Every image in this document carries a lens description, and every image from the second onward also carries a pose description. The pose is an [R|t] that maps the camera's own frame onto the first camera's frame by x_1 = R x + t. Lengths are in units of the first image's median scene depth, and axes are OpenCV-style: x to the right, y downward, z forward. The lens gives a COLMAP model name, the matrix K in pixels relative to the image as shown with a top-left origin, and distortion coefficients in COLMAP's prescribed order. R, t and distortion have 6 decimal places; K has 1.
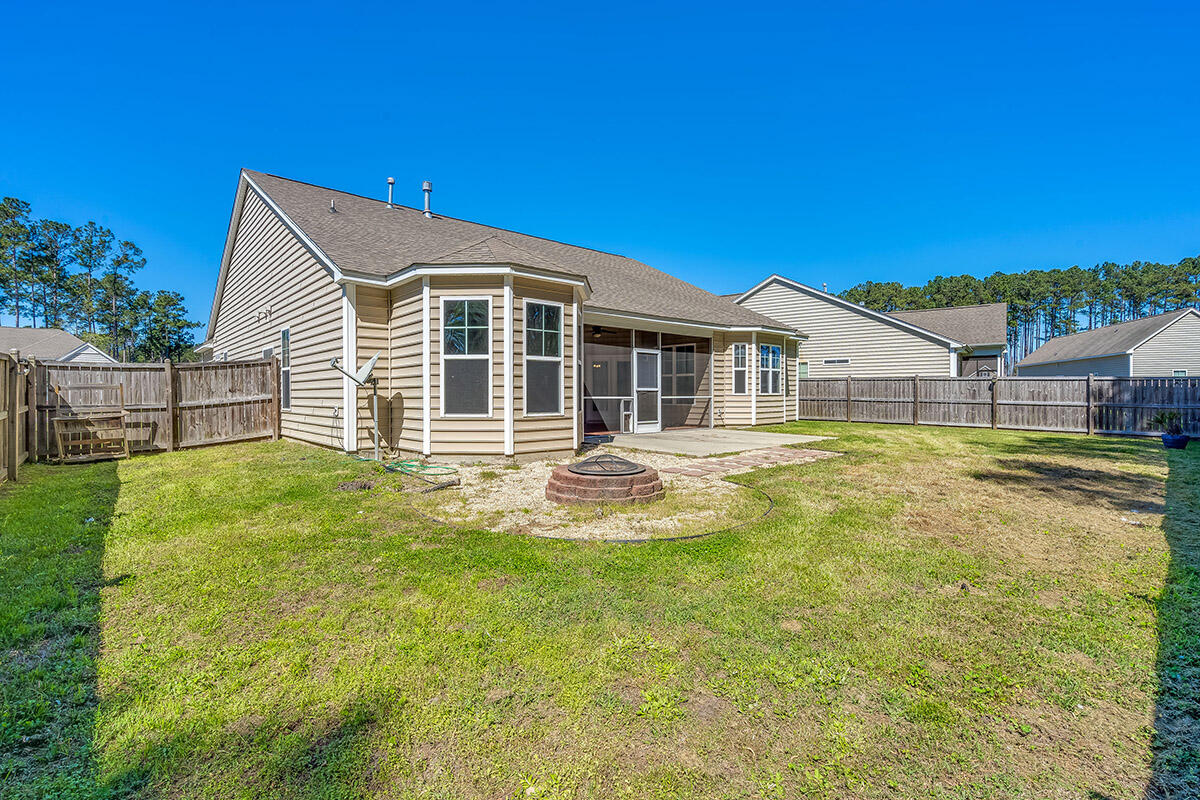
lens RADIAL K [[548.0, 0, 593.4], [0, 548.0, 398.9], [0, 0, 1]] dist [-0.000651, 0.000013]
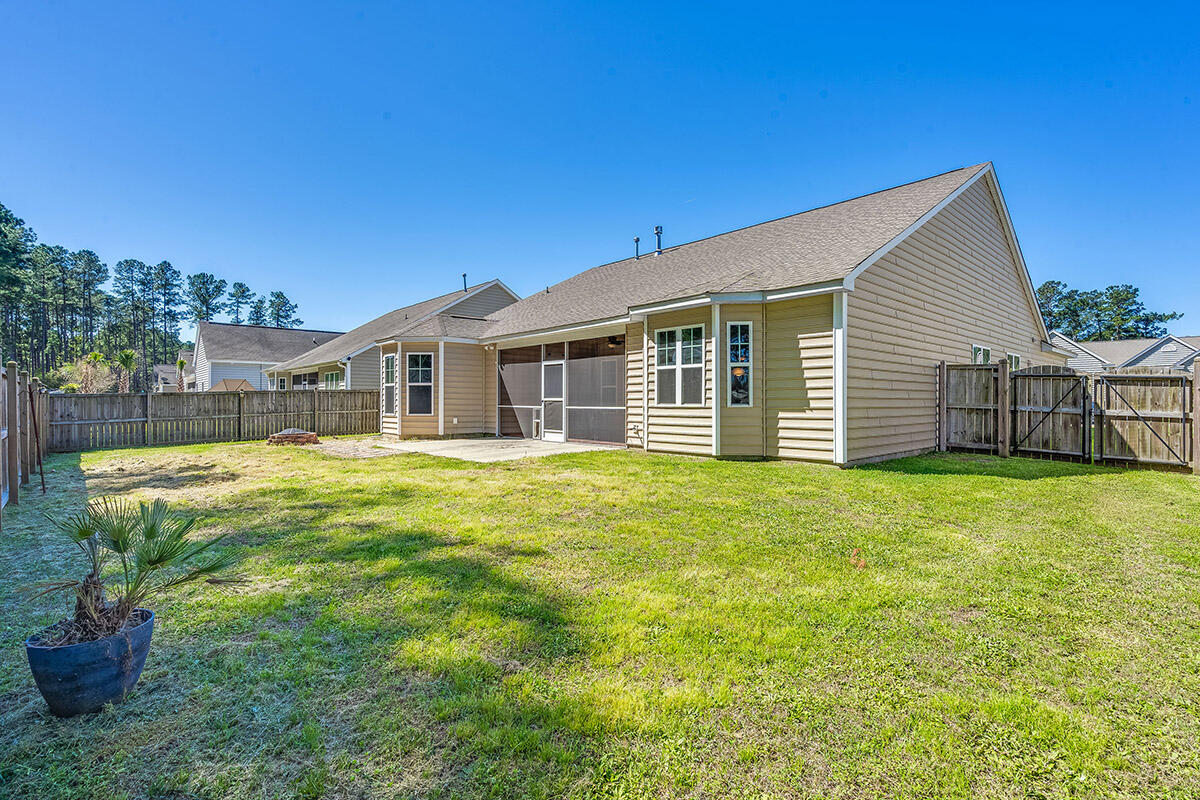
lens RADIAL K [[548.0, 0, 593.4], [0, 548.0, 398.9], [0, 0, 1]] dist [-0.000651, 0.000013]
pose [[-0.000229, -0.001043, -0.999999, 1.014961], [-0.006773, 0.999977, -0.001041, -0.016146], [0.999977, 0.006773, -0.000237, 0.963048]]
